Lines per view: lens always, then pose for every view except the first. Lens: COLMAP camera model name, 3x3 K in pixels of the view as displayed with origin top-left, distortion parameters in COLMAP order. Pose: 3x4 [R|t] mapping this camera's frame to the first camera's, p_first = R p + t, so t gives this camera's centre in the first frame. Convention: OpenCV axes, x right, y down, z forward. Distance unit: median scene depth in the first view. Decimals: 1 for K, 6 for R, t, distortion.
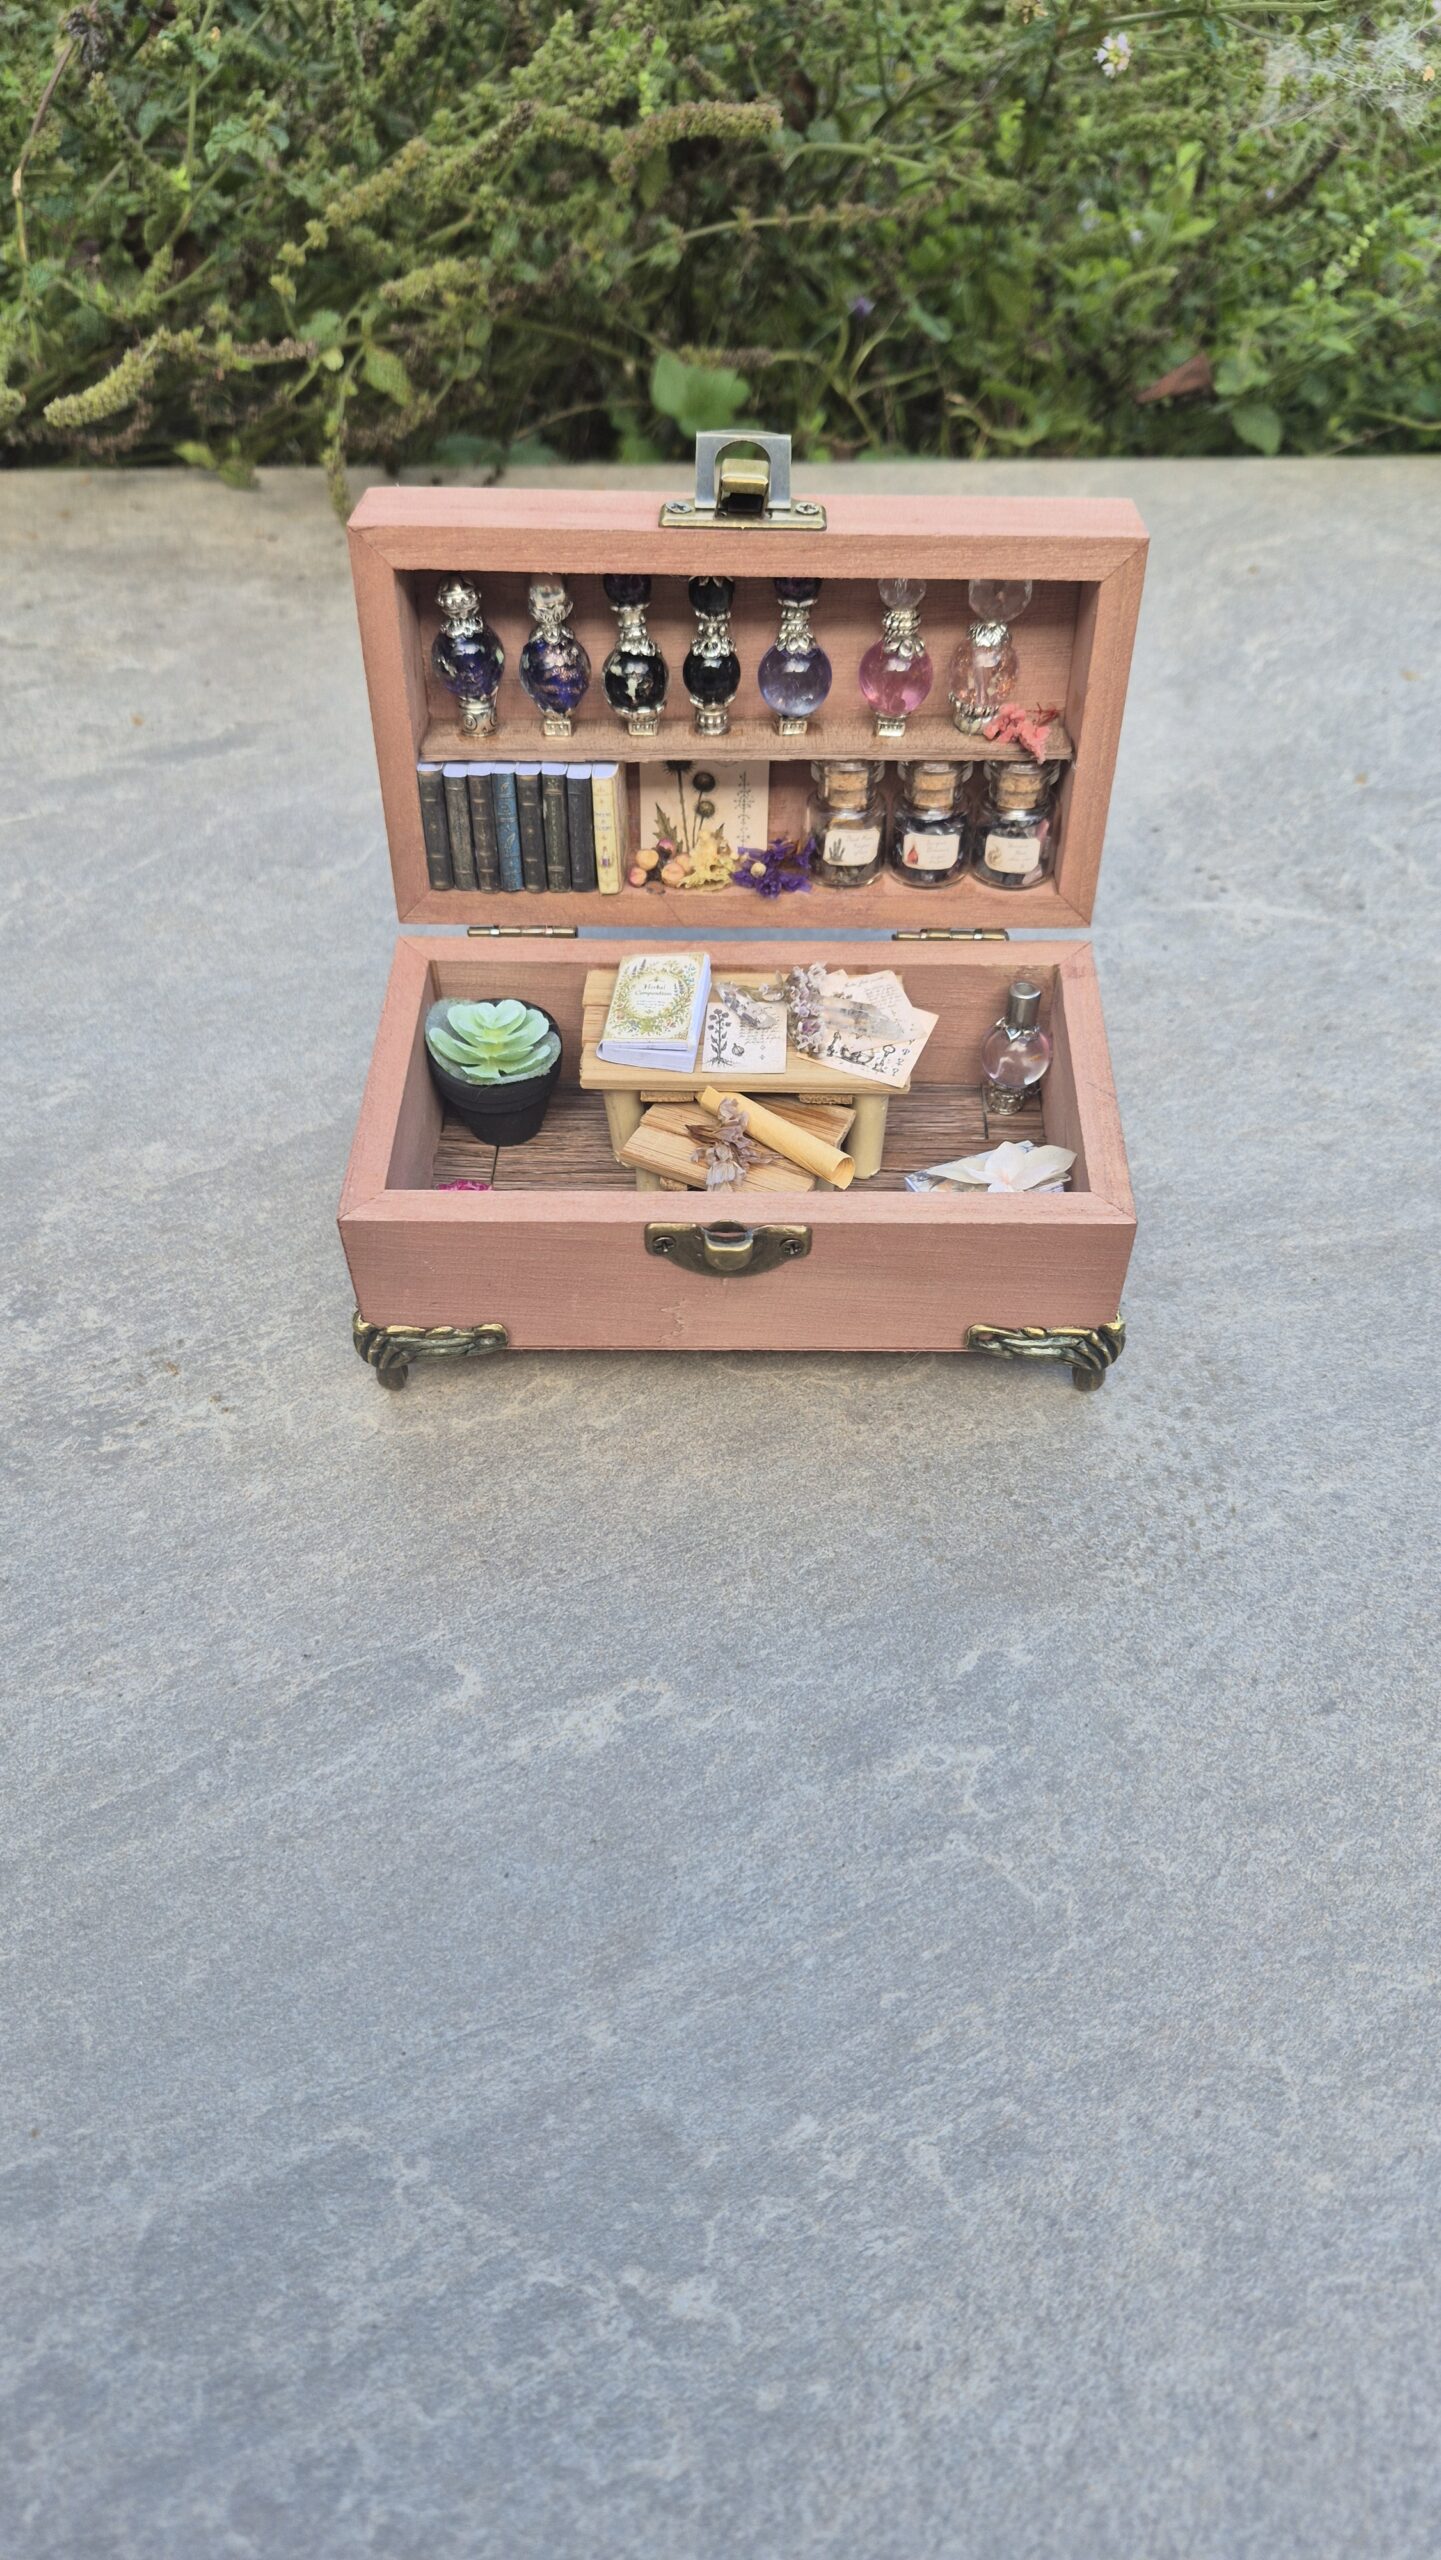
lens RADIAL K [[1803.7, 0, 722.4], [0, 1803.7, 1243.9], [0, 0, 1]] dist [0.109889, -0.202093]
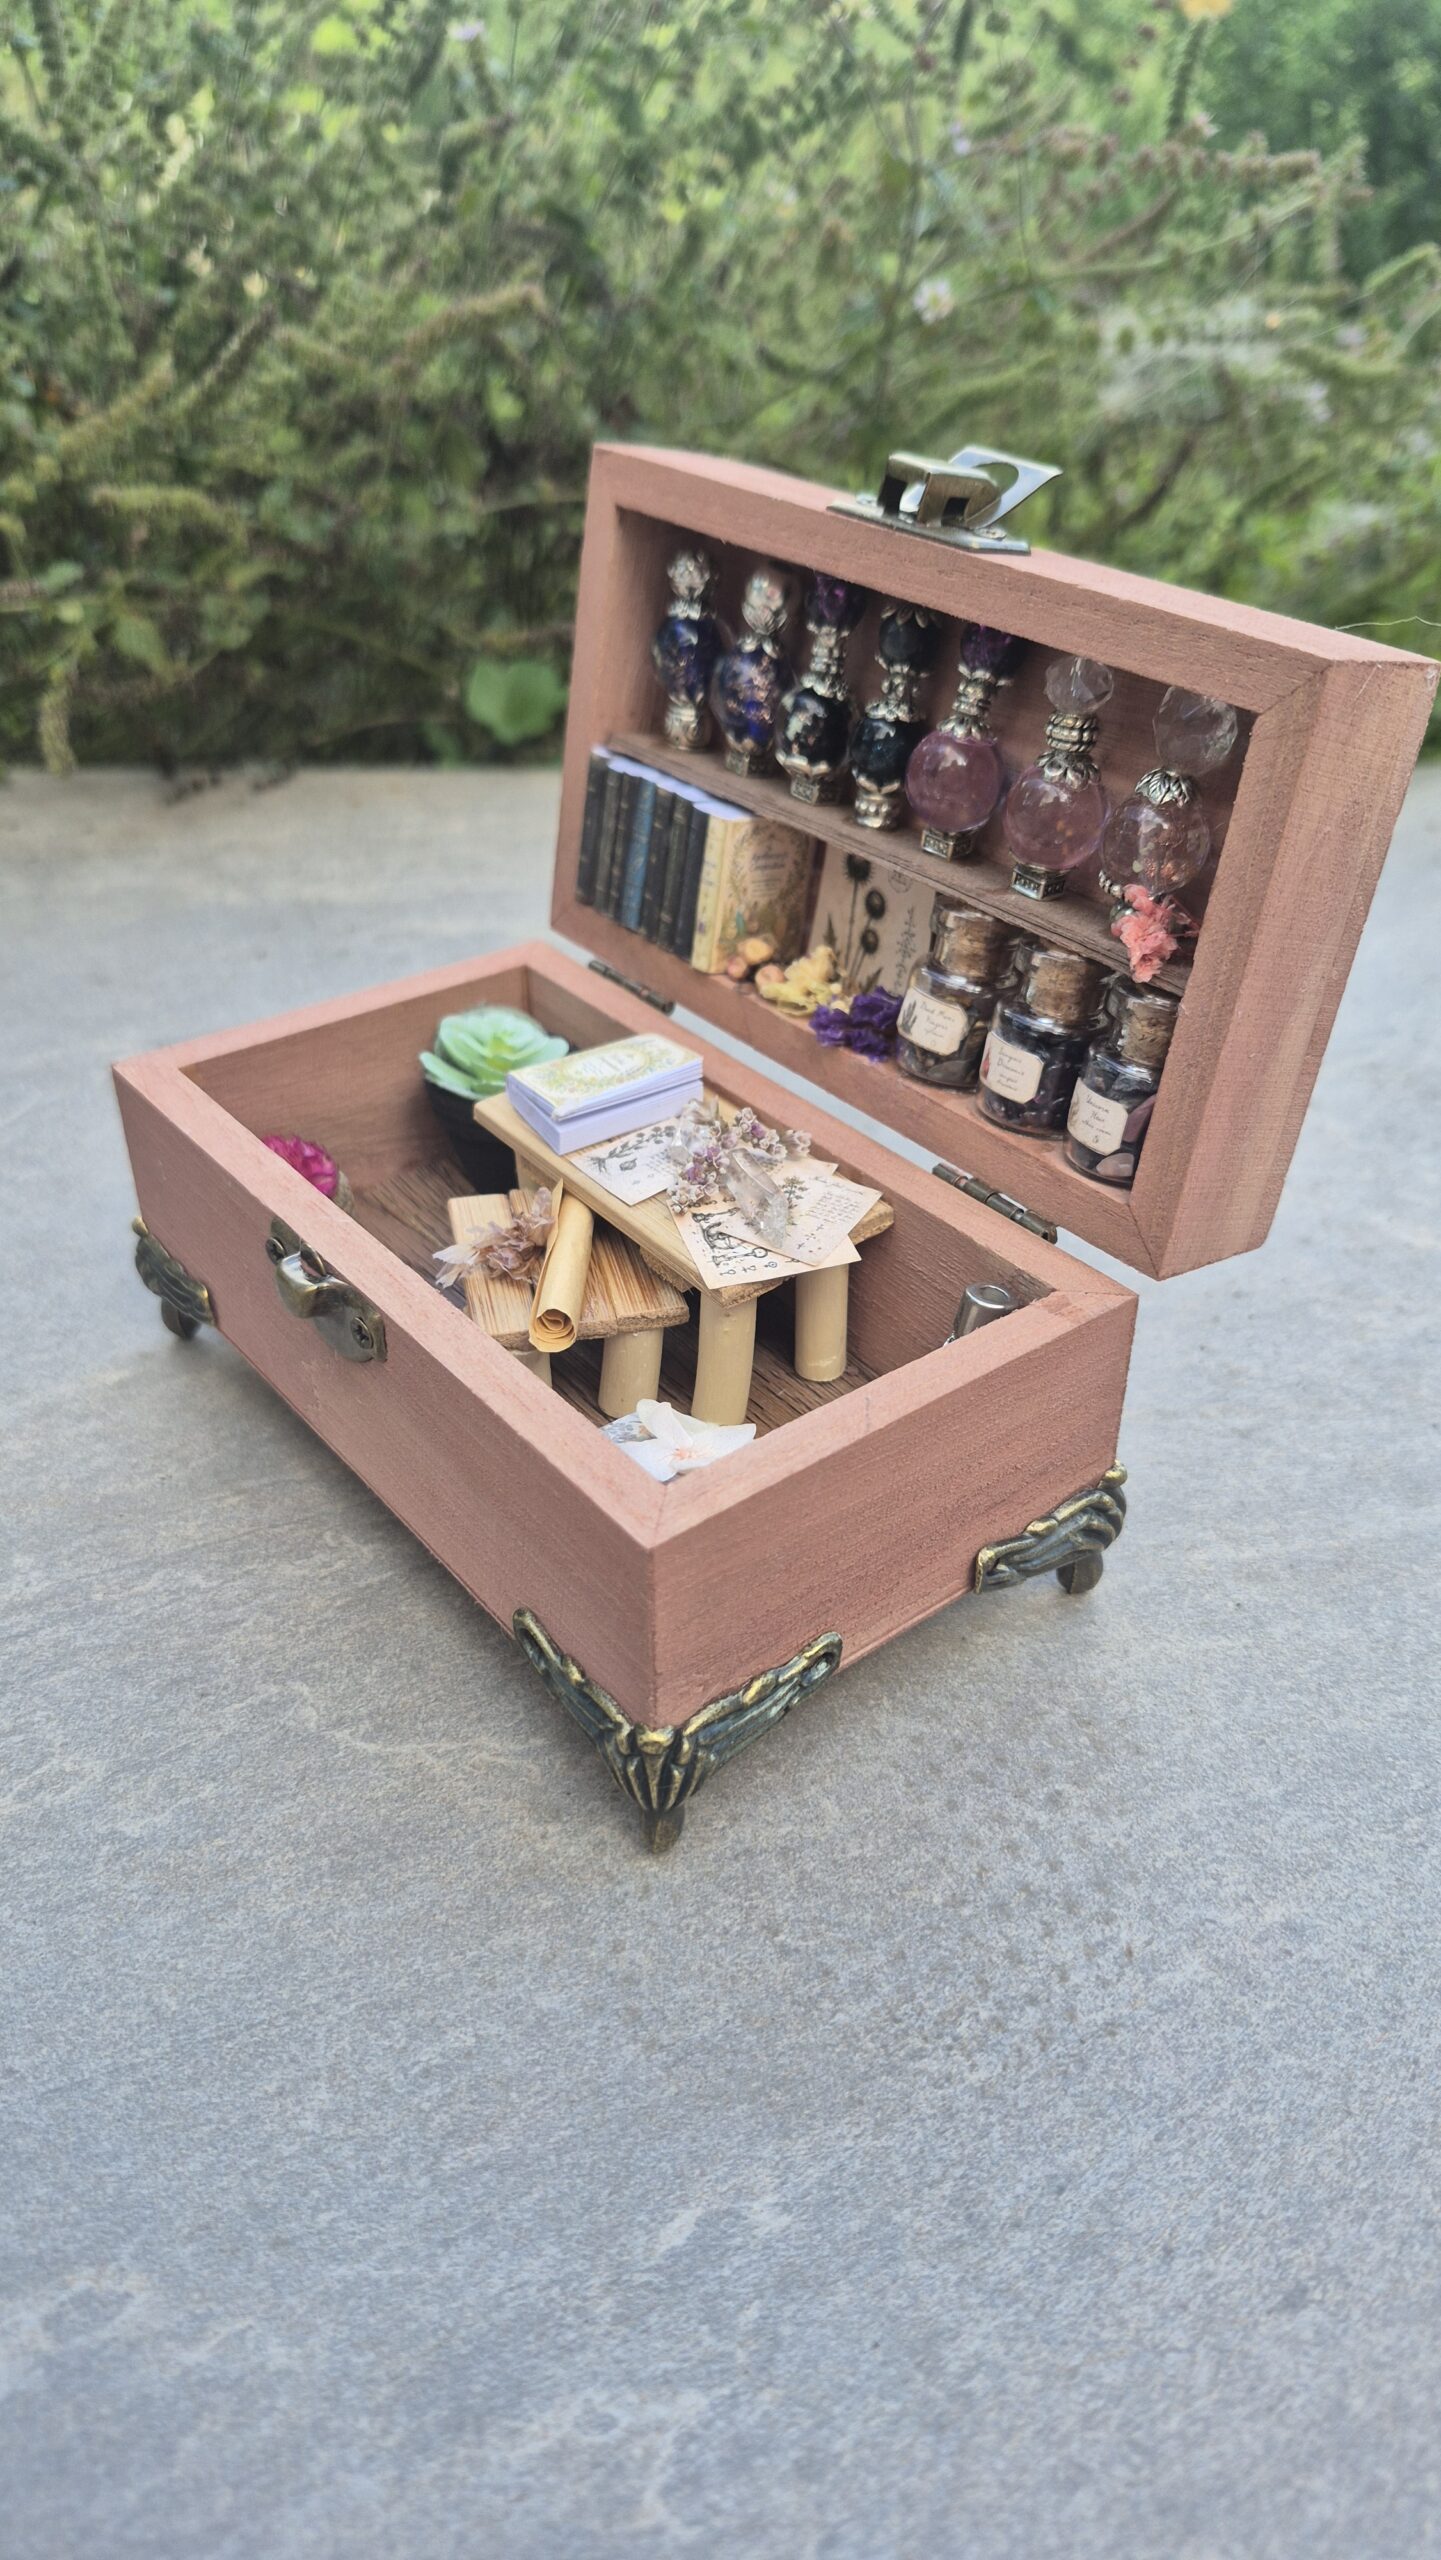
lens RADIAL K [[1847.5, 0, 737.2], [0, 1847.5, 1249.4], [0, 0, 1]] dist [0.062964, -0.141310]
pose [[0.999560, -0.000024, 0.029651, 0.124014], [0.007876, 0.964290, -0.264732, 0.078961], [-0.028586, 0.264849, 0.963866, 0.317923]]
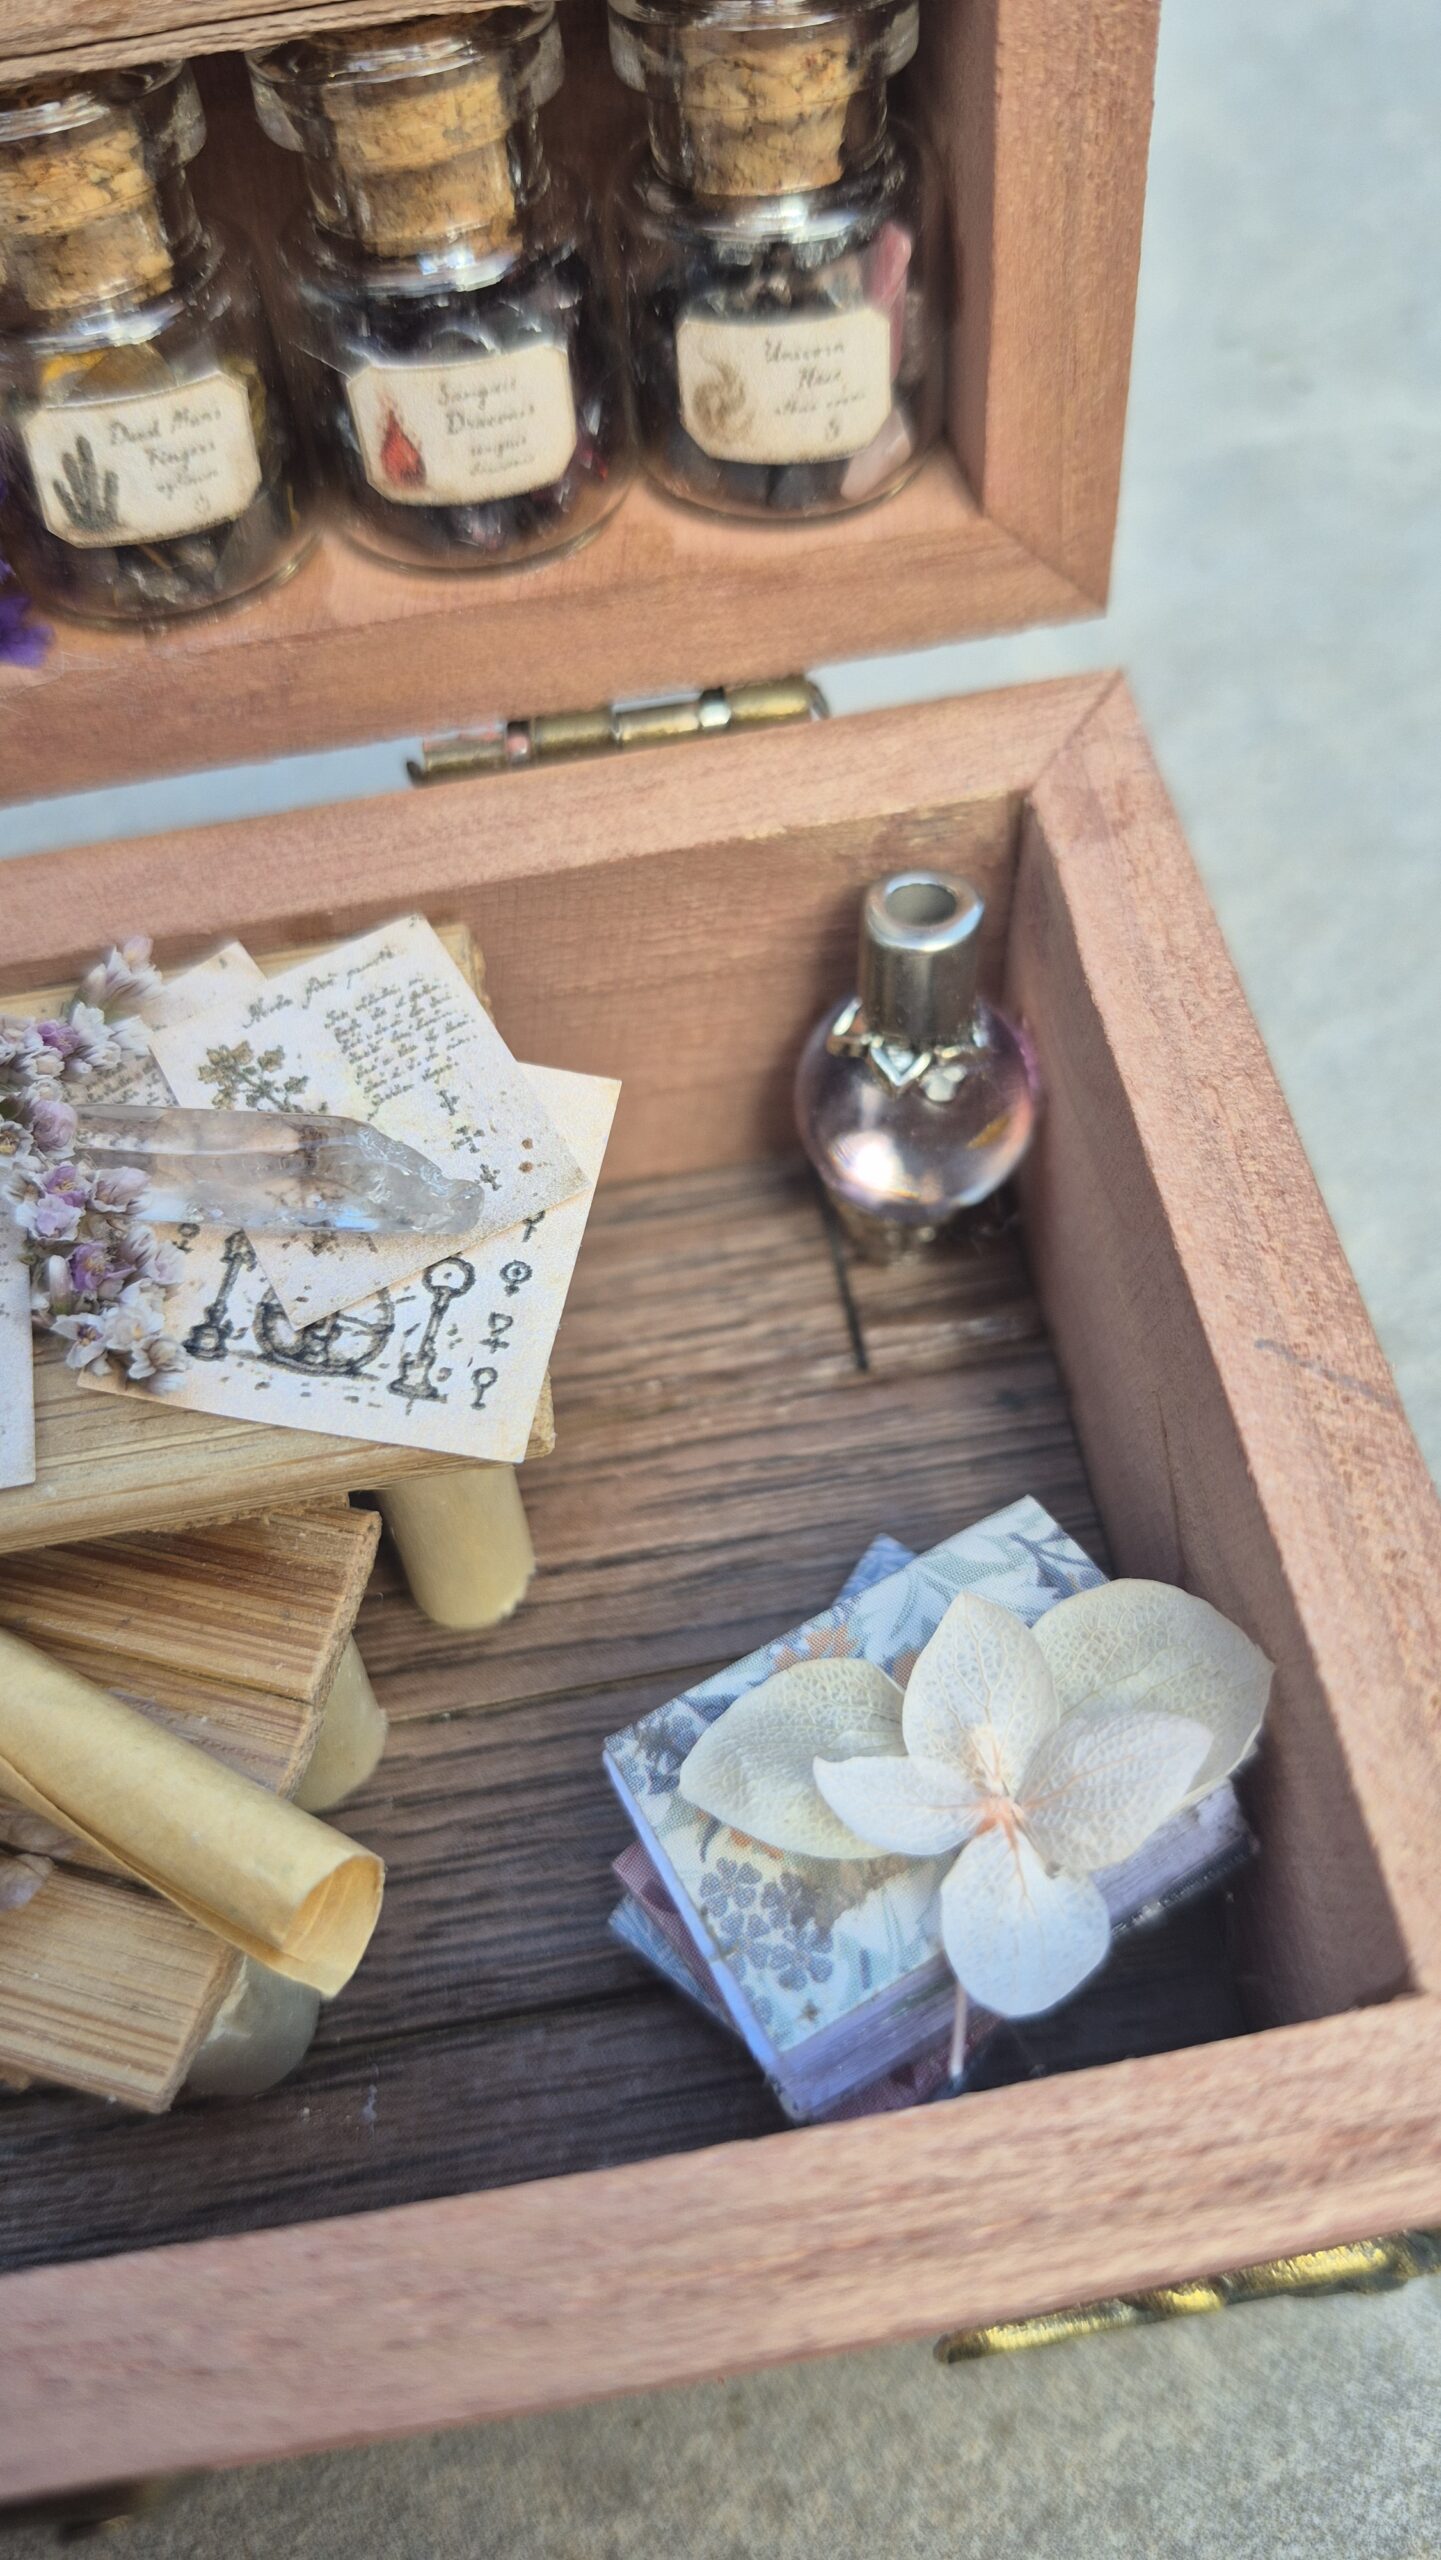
lens RADIAL K [[1992.0, 0, 716.7], [0, 1992.0, 1275.5], [0, 0, 1]] dist [0.012947, -0.148539]
pose [[0.979152, -0.193541, 0.061663, 0.112989], [0.175484, 0.958874, 0.223081, -0.165042], [-0.102302, -0.207609, 0.972848, 0.731988]]
